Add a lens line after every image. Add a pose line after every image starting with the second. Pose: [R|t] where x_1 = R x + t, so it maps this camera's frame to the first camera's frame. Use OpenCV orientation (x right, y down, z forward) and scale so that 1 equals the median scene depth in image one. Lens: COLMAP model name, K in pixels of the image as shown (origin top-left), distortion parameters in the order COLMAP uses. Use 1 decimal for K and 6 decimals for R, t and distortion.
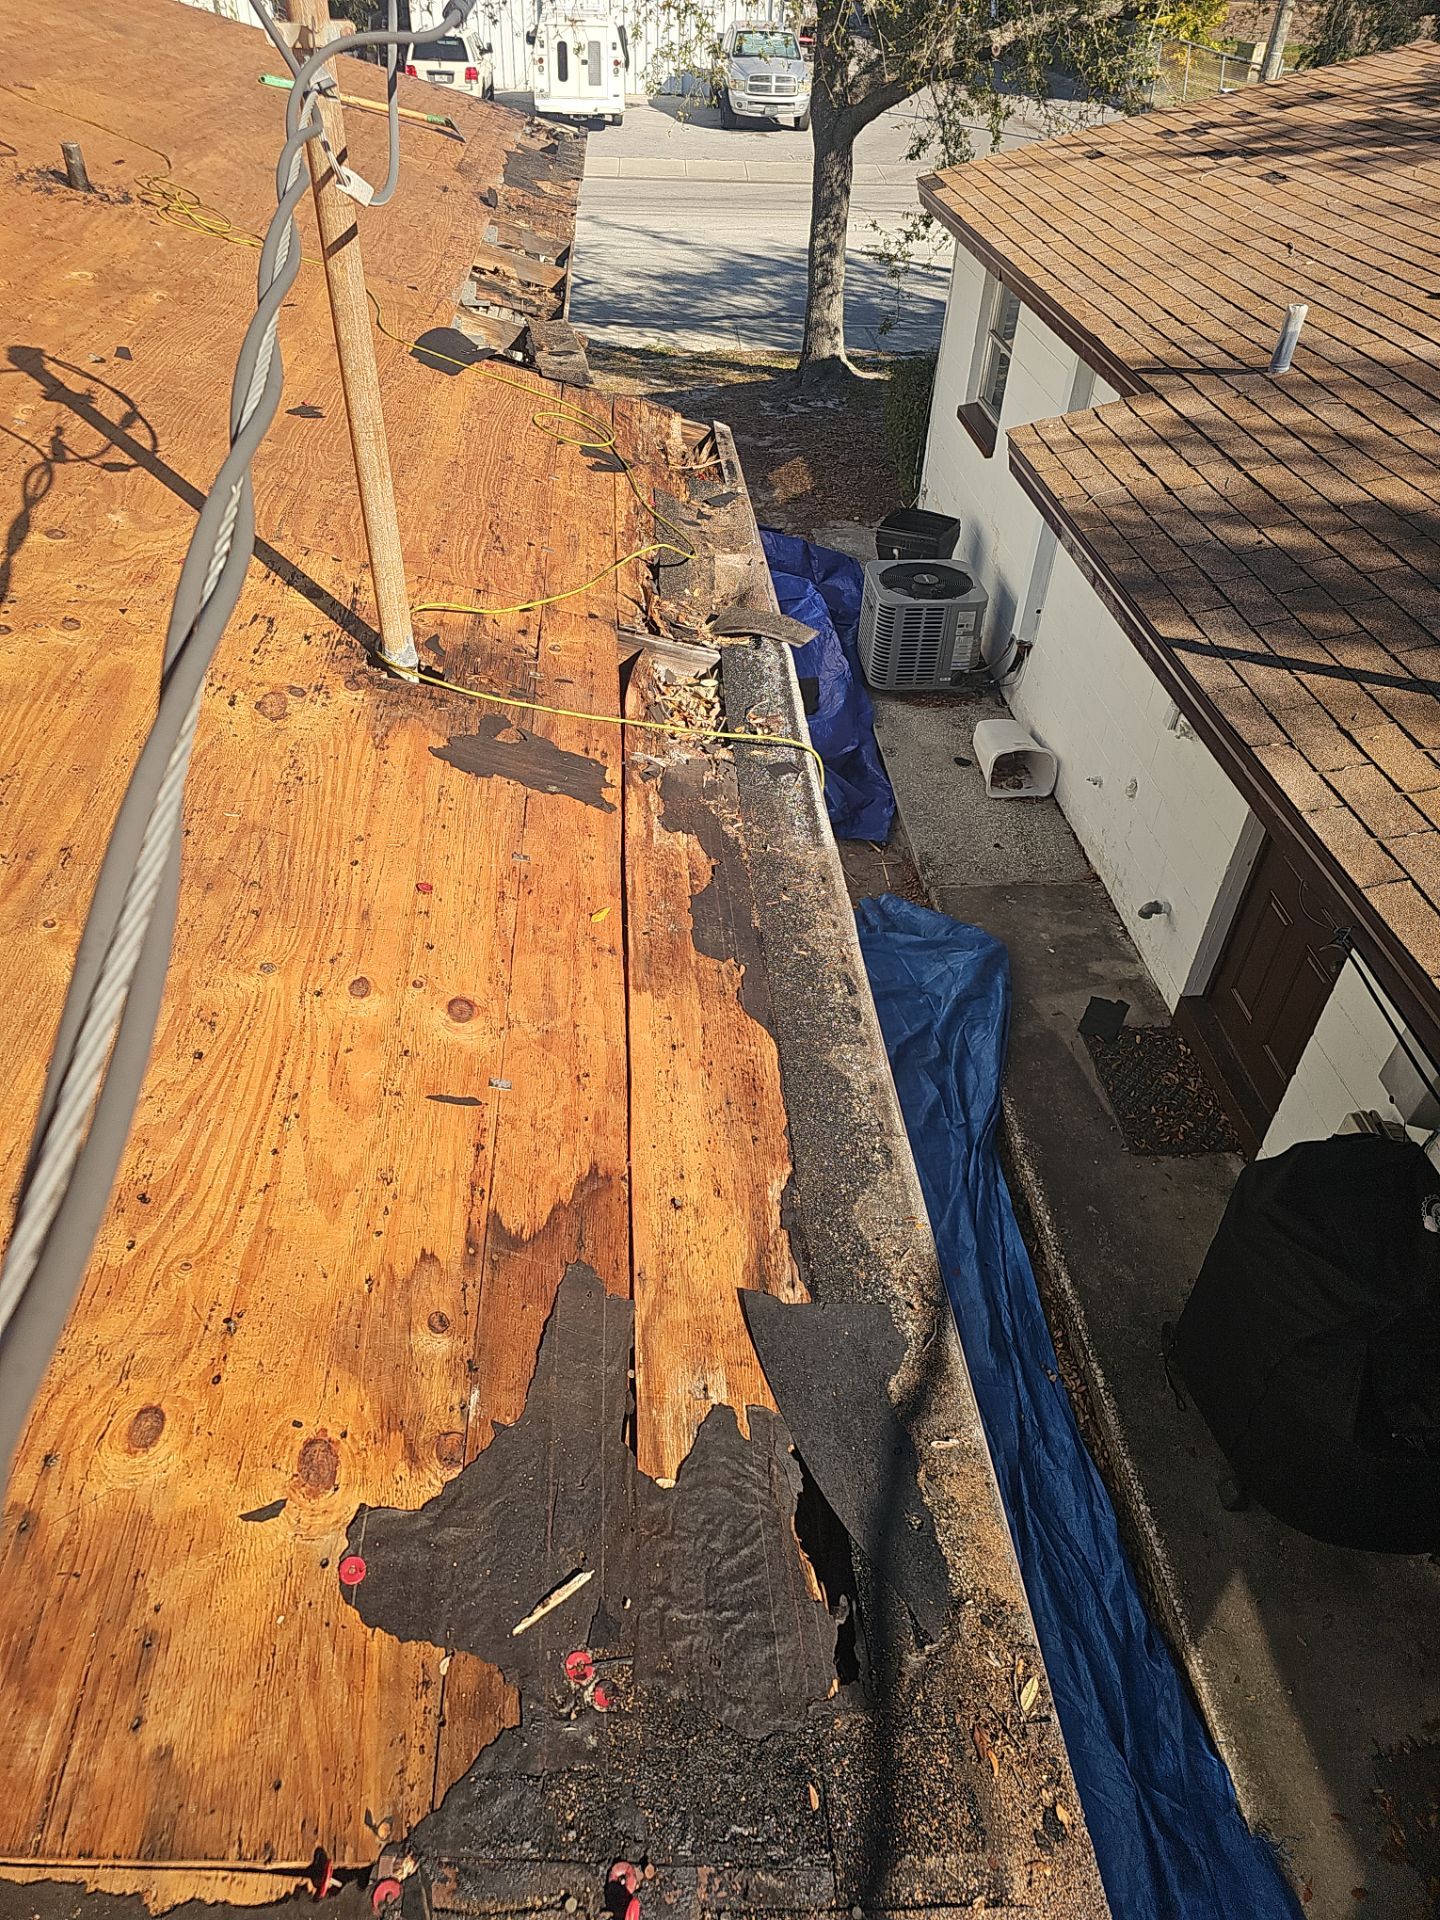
lens RADIAL K [[1215.5, 0, 720.0], [0, 1215.5, 960.0], [0, 0, 1]] dist [0.061860, -0.050694]
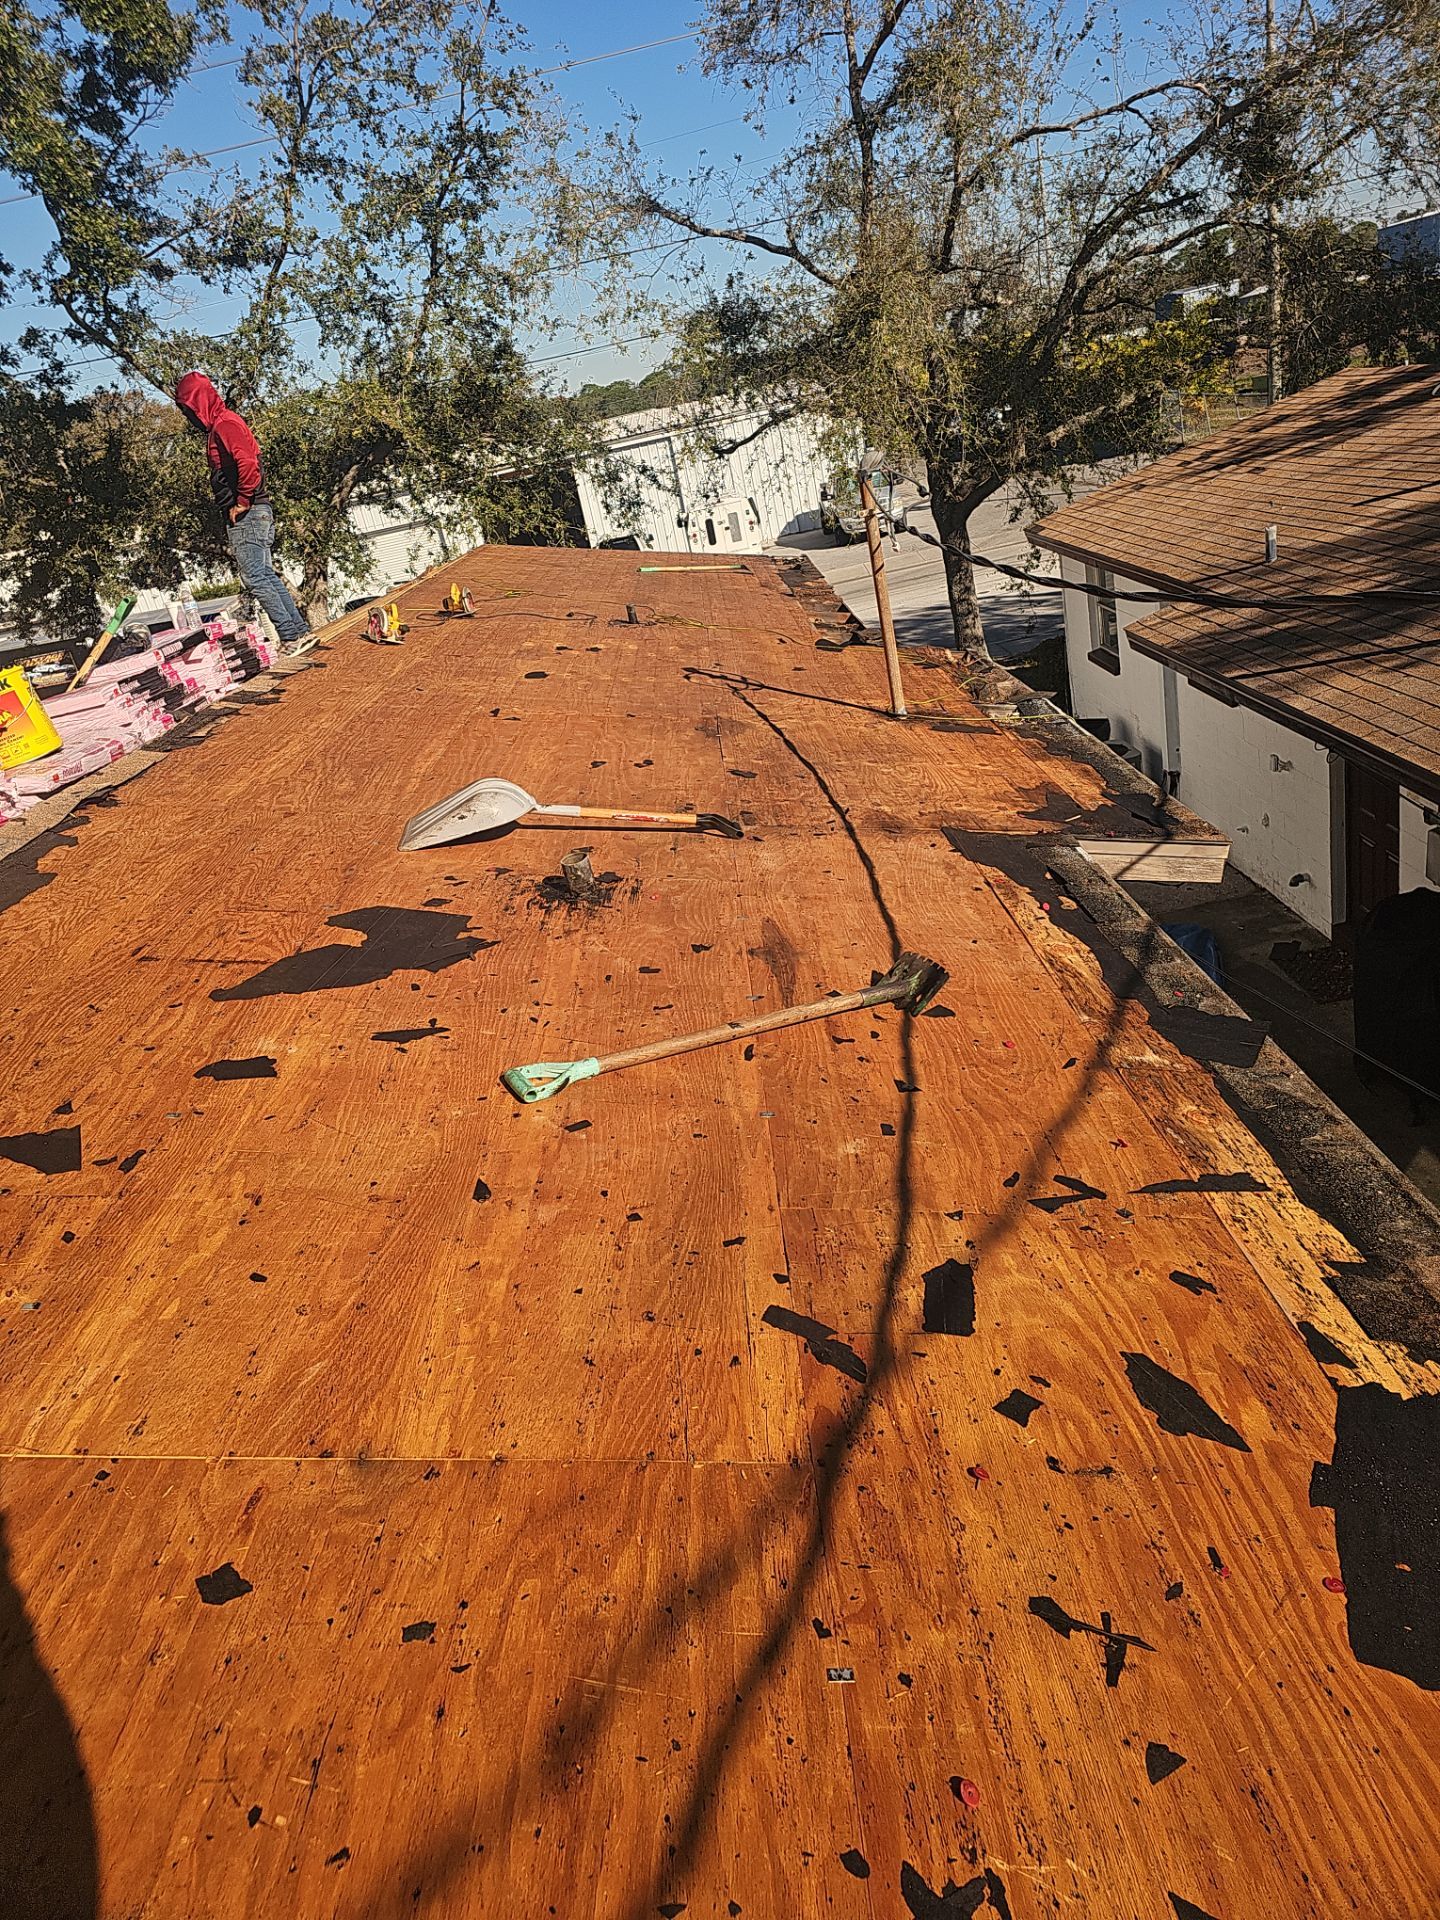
lens RADIAL K [[1241.6, 0, 720.0], [0, 1241.6, 960.0], [0, 0, 1]] dist [0.068124, -0.117473]
pose [[0.971493, -0.196970, -0.131928, -0.074549], [0.151861, 0.944380, -0.291694, 0.182956], [0.182045, 0.263344, 0.947370, -0.271598]]
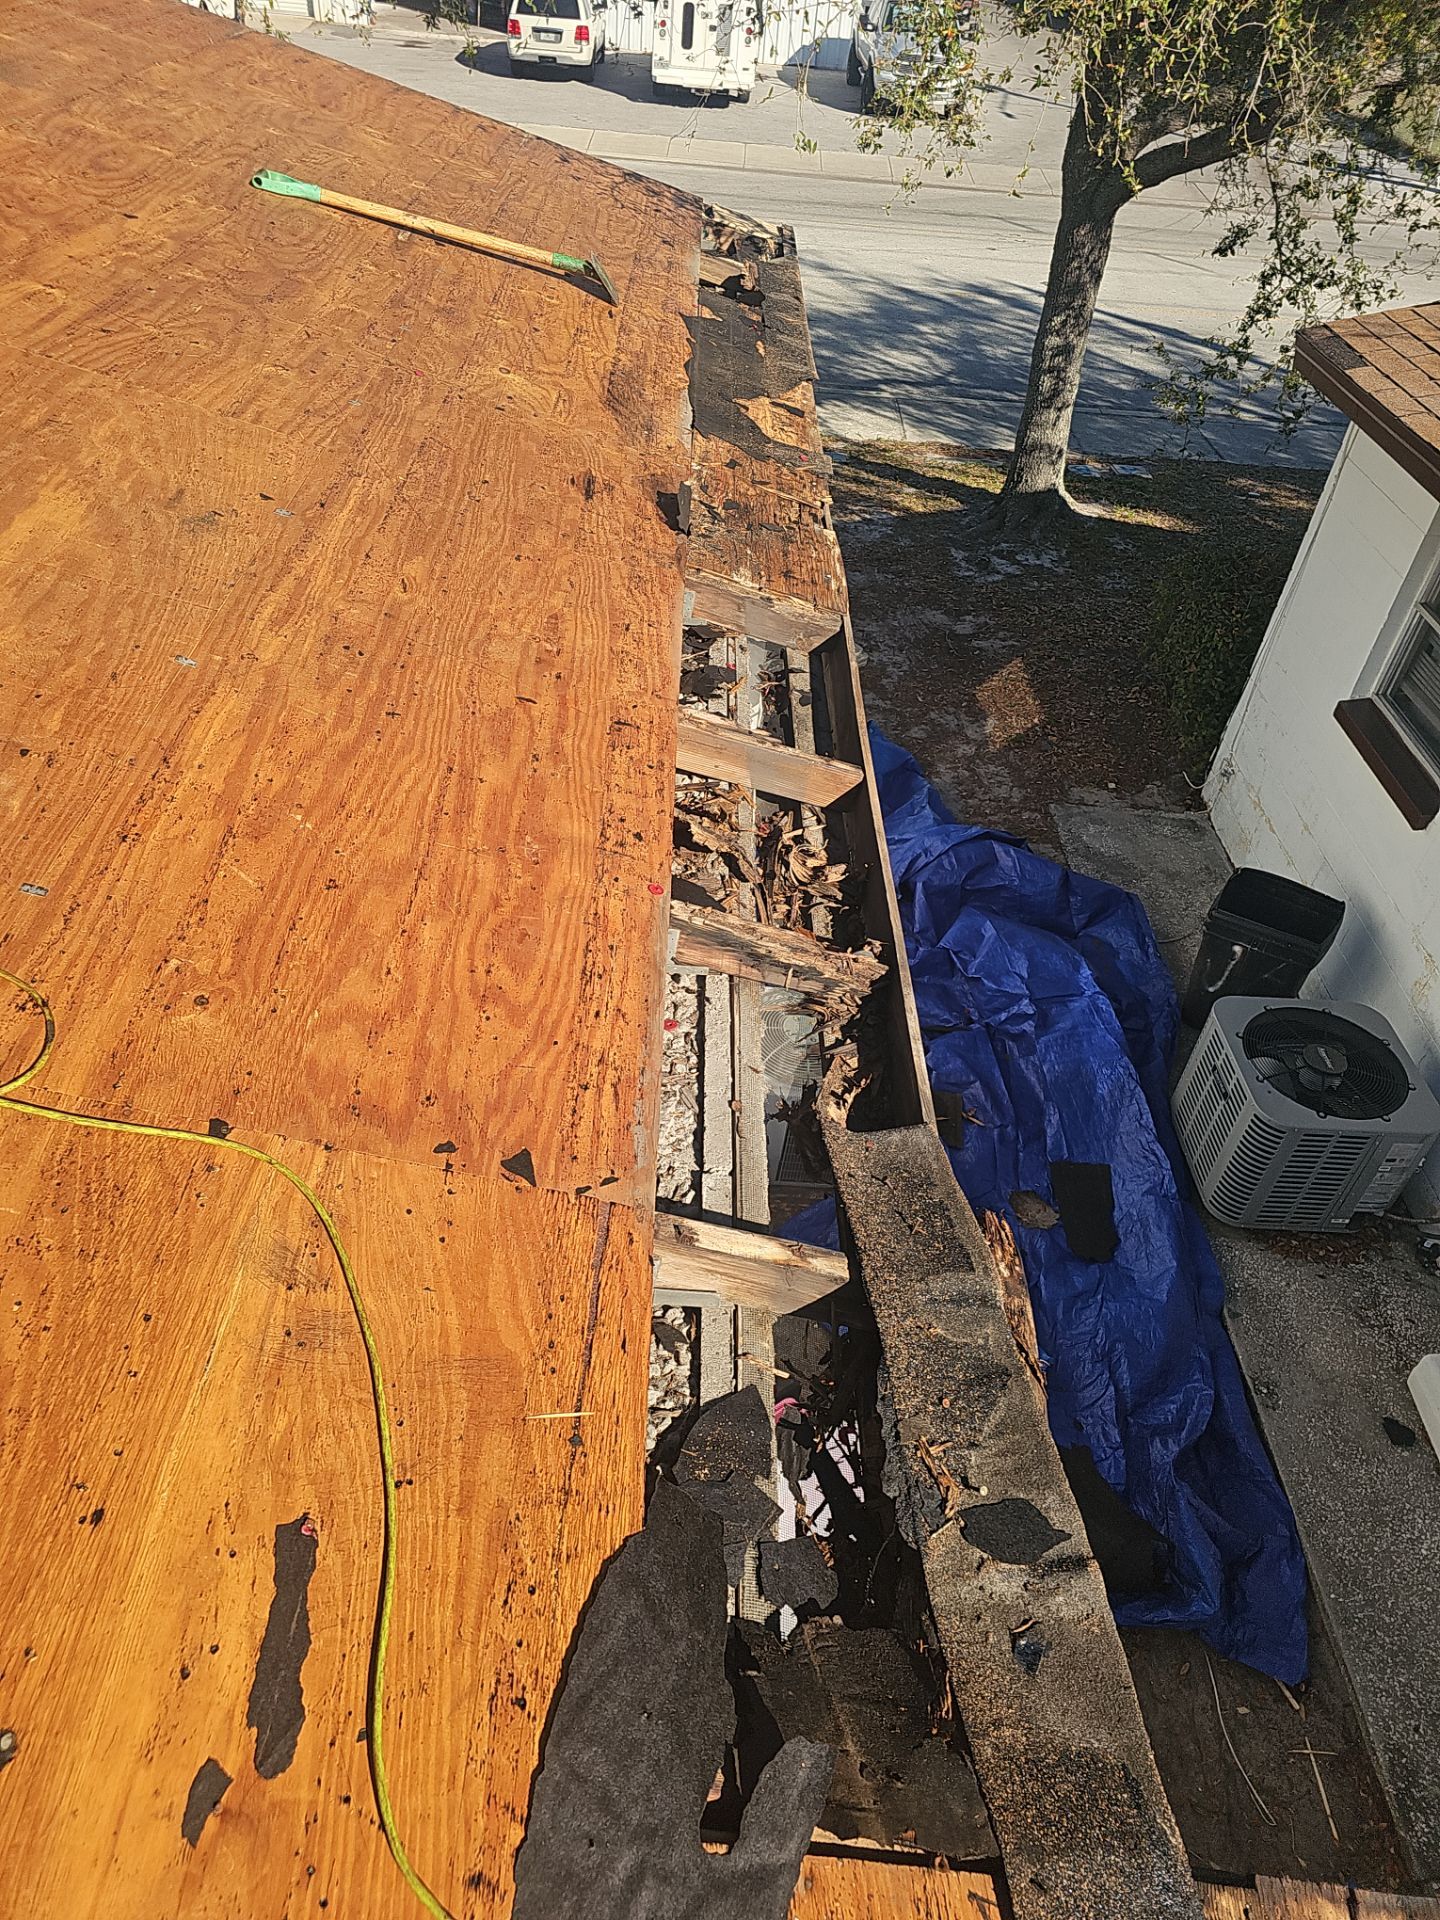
lens RADIAL K [[1215.5, 0, 720.0], [0, 1215.5, 960.0], [0, 0, 1]] dist [0.061860, -0.050694]
pose [[0.996676, 0.077324, -0.025649, -0.070615], [-0.076533, 0.996600, 0.030513, -0.223509], [0.027921, -0.028449, 0.999205, 0.251365]]
